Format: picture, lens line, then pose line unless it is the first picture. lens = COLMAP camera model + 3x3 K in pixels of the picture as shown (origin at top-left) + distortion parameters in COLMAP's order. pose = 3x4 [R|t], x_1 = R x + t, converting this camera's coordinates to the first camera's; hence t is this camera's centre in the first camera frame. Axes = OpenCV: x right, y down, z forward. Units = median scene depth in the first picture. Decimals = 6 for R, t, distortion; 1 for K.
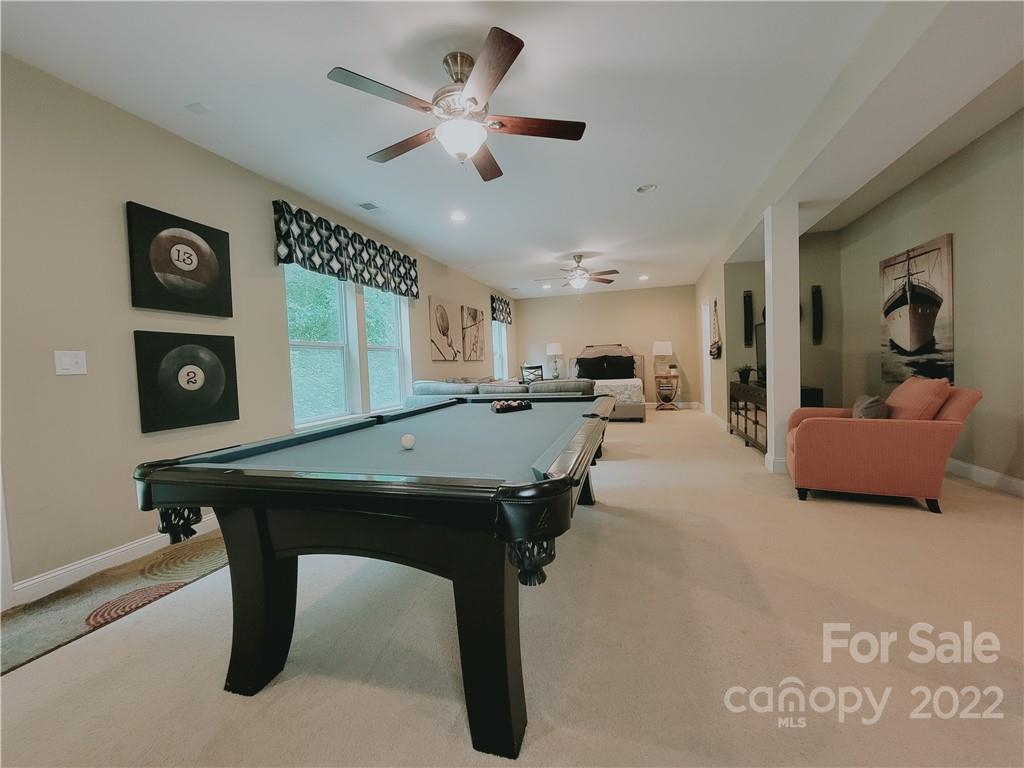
lens RADIAL K [[419.3, 0, 509.2], [0, 419.3, 383.1], [0, 0, 1]] dist [-0.003722, -0.000544]
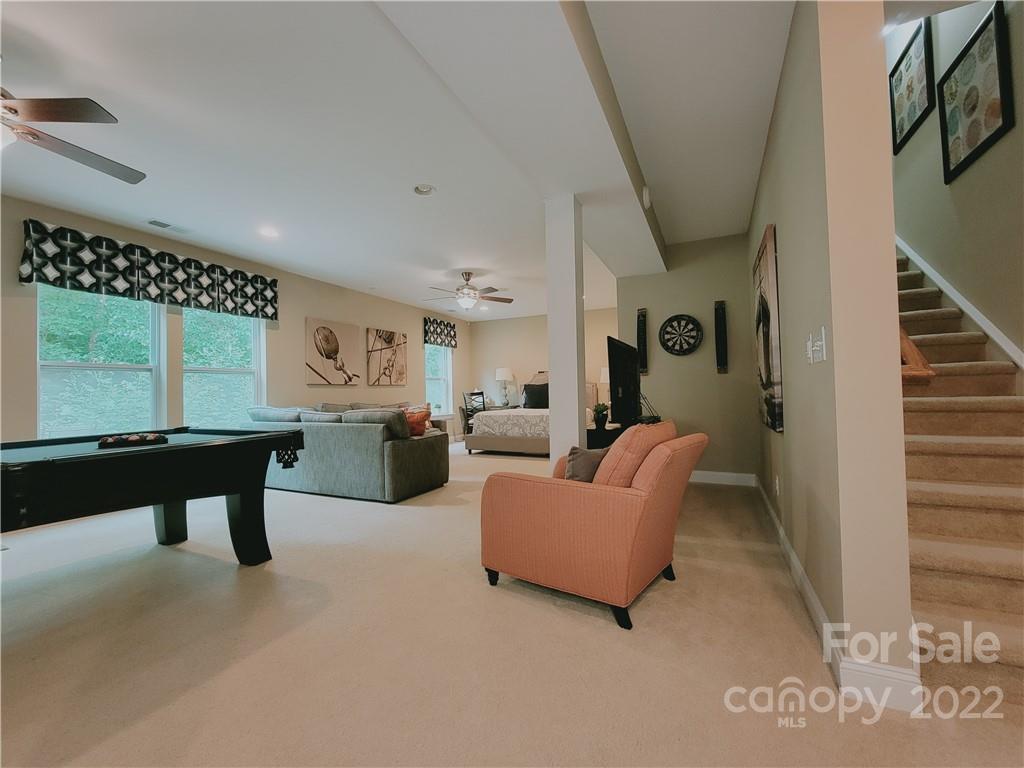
lens RADIAL K [[419.3, 0, 513.8], [0, 419.3, 381.1], [0, 0, 1]] dist [-0.003722, -0.000544]
pose [[0.989208, 0.016997, -0.145527, 0.403367], [-0.025941, 0.997874, -0.059781, -0.016574], [0.144201, 0.062911, 0.987547, 0.125722]]
